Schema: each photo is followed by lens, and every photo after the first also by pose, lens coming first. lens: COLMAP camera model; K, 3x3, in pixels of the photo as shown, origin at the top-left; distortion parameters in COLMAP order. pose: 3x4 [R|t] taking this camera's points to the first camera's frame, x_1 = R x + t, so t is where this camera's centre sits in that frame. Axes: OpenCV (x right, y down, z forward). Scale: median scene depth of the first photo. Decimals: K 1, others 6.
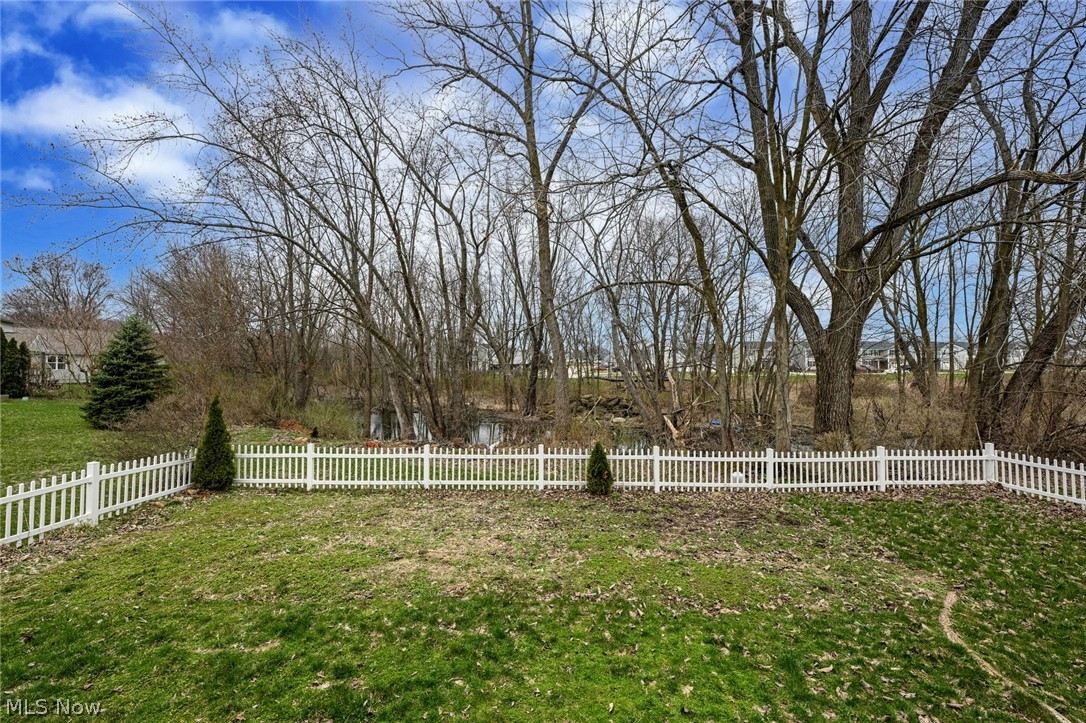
lens RADIAL K [[432.6, 0, 542.2], [0, 432.6, 362.9], [0, 0, 1]] dist [-0.001256, 0.000413]
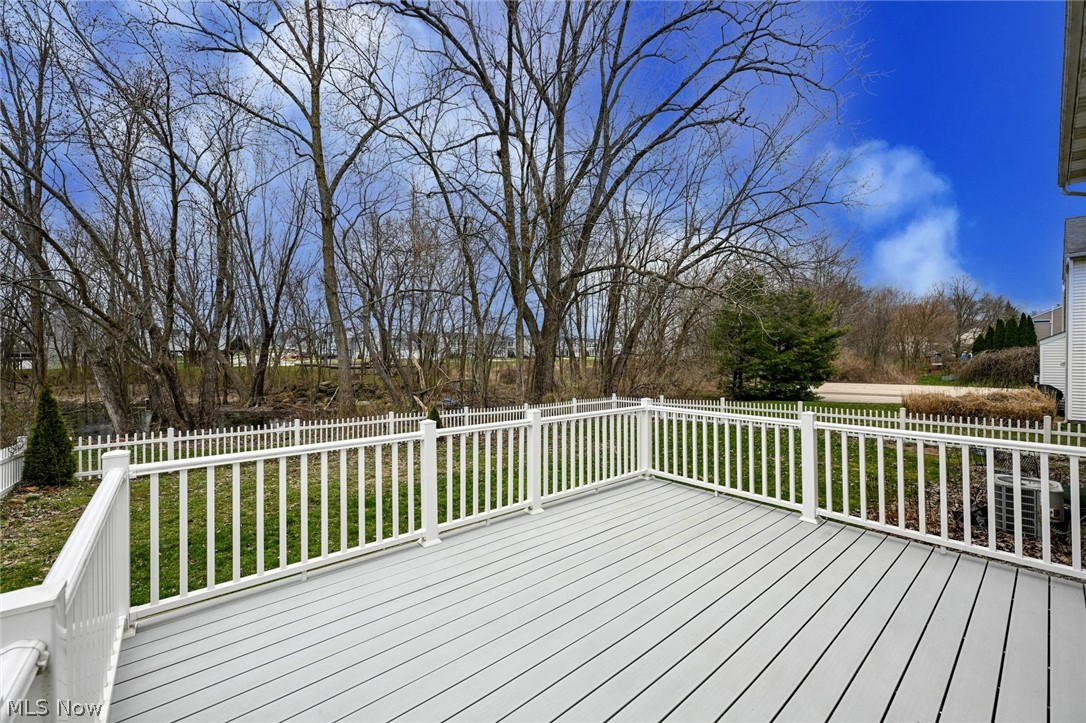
lens RADIAL K [[421.4, 0, 543.0], [0, 421.4, 361.5], [0, 0, 1]] dist [-0.000986, 0.000012]
pose [[0.785283, -0.008350, 0.619081, -0.229638], [-0.008785, 0.999658, 0.024626, -0.003939], [-0.619075, -0.024777, 0.784941, -0.178098]]
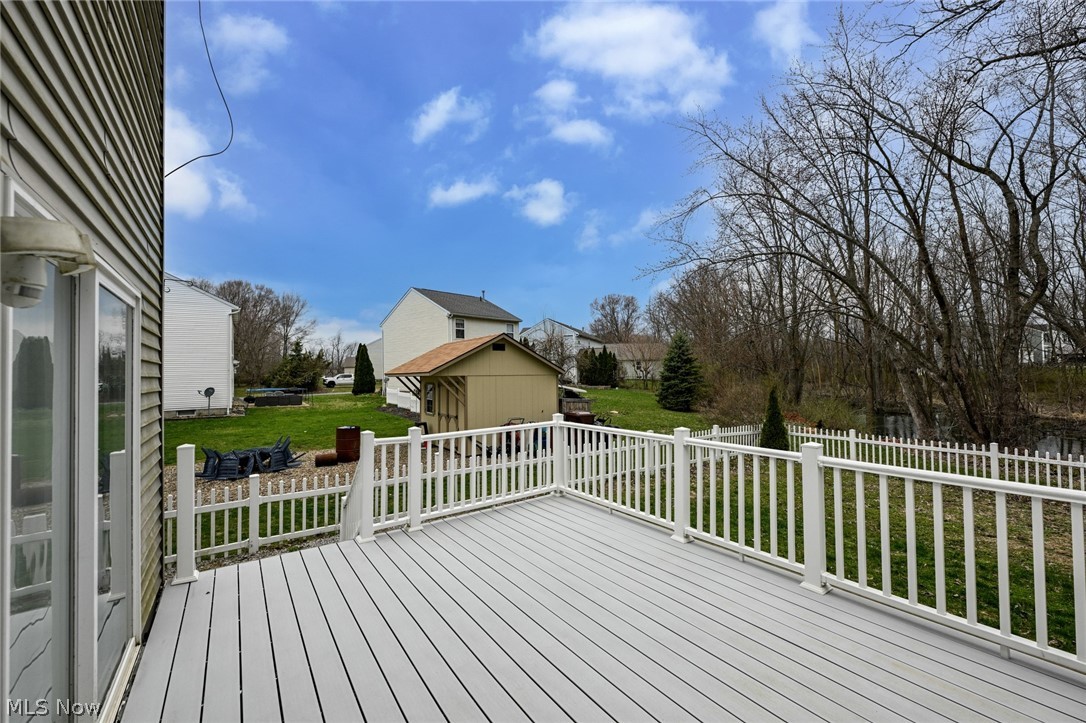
lens RADIAL K [[432.6, 0, 542.2], [0, 432.6, 362.9], [0, 0, 1]] dist [-0.001256, 0.000413]
pose [[0.559705, -0.027338, -0.828241, -0.016222], [0.032351, 0.999415, -0.011127, -0.003949], [0.828060, -0.020566, 0.560262, -0.174305]]
